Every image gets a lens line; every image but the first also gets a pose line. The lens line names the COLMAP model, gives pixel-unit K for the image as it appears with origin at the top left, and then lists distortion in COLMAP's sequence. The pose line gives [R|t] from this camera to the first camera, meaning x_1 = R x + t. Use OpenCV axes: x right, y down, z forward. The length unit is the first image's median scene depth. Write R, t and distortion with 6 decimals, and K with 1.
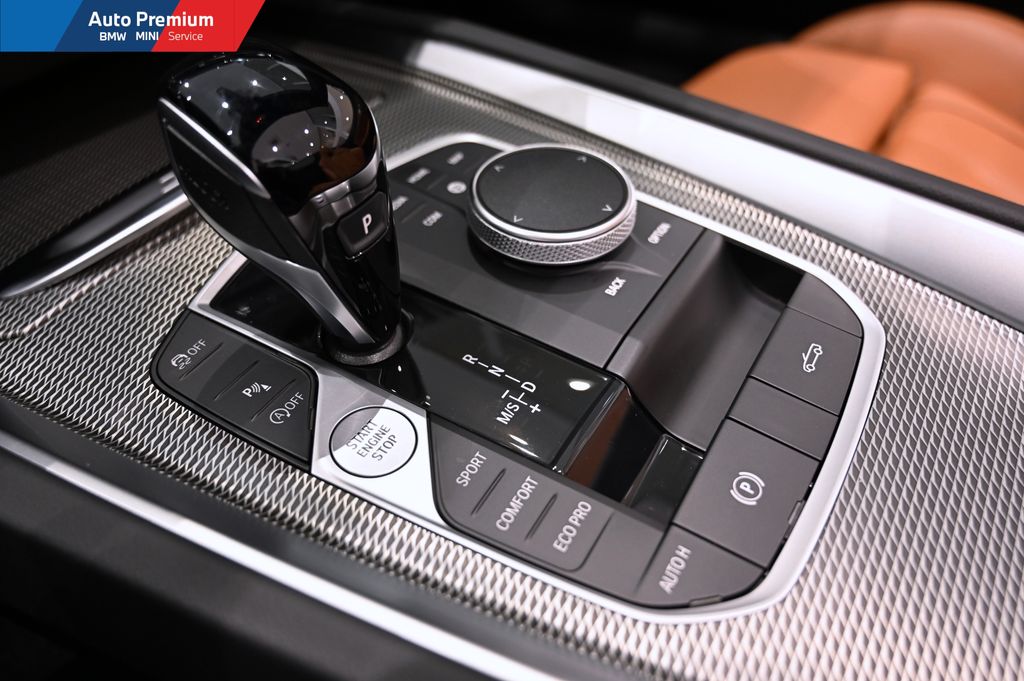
lens RADIAL K [[764.4, 0, 512.0], [0, 764.4, 340.5], [0, 0, 1]] dist [0.001699, 0.000157]
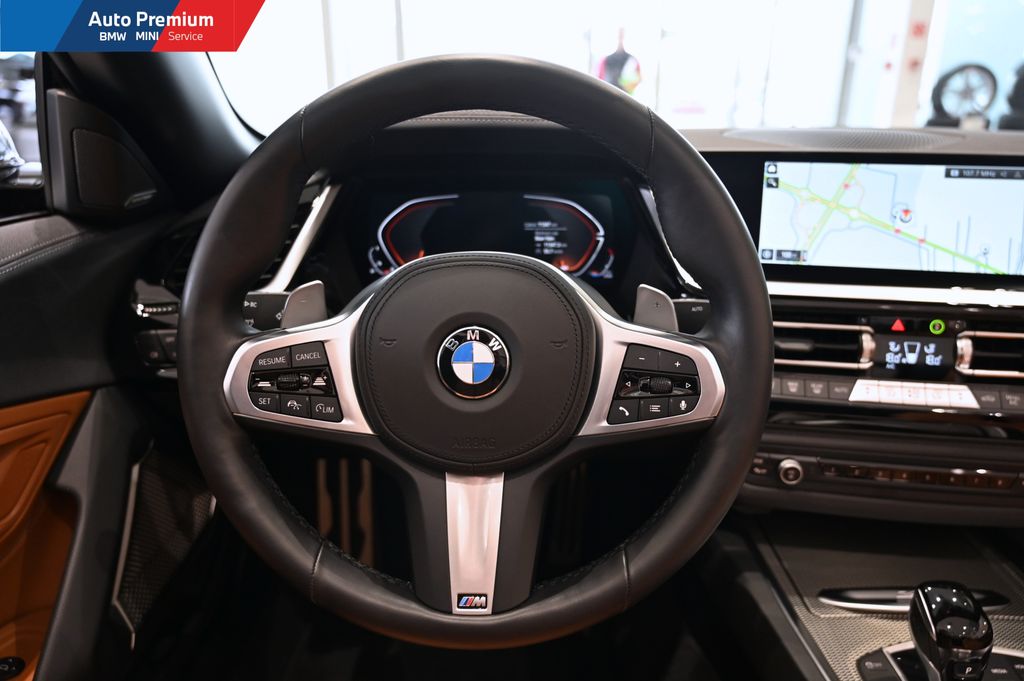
lens RADIAL K [[717.1, 0, 512.0], [0, 717.1, 340.5], [0, 0, 1]] dist [-0.006499, 0.000773]
pose [[0.514656, 0.319382, -0.795691, 0.522958], [-0.603883, 0.793817, -0.071964, 0.059071], [0.608650, 0.517541, 0.601412, -1.768968]]
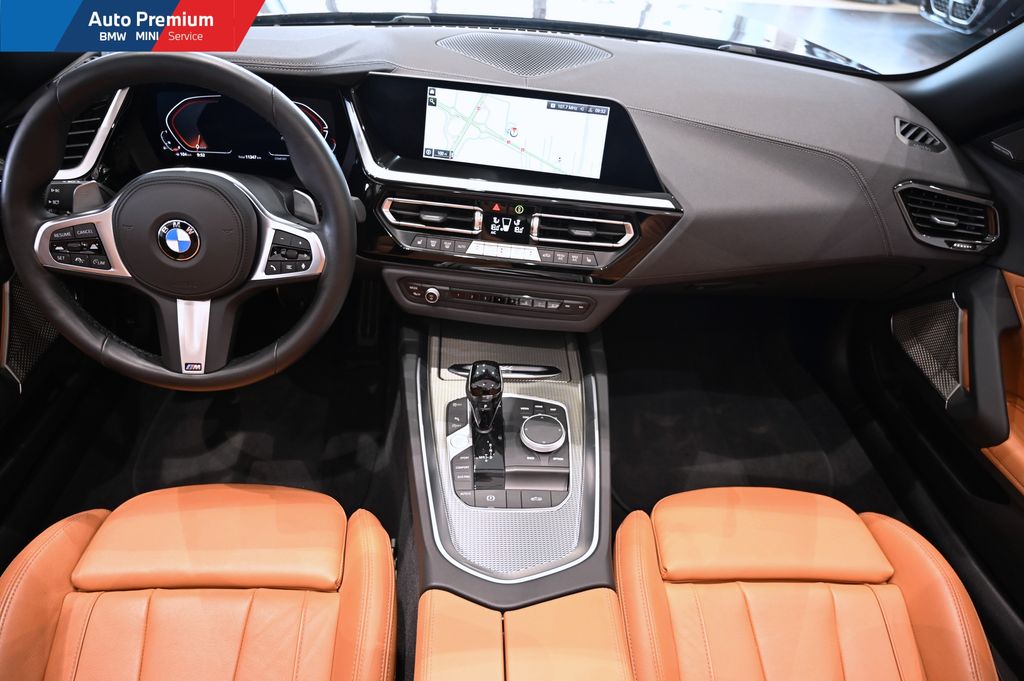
lens RADIAL K [[693.2, 0, 512.0], [0, 693.2, 340.5], [0, 0, 1]] dist [-0.010845, 0.001487]
pose [[0.560626, 0.549337, -0.619619, 2.127284], [-0.628341, 0.769575, 0.113767, -0.957060], [0.539339, 0.325551, 0.776614, -2.185769]]
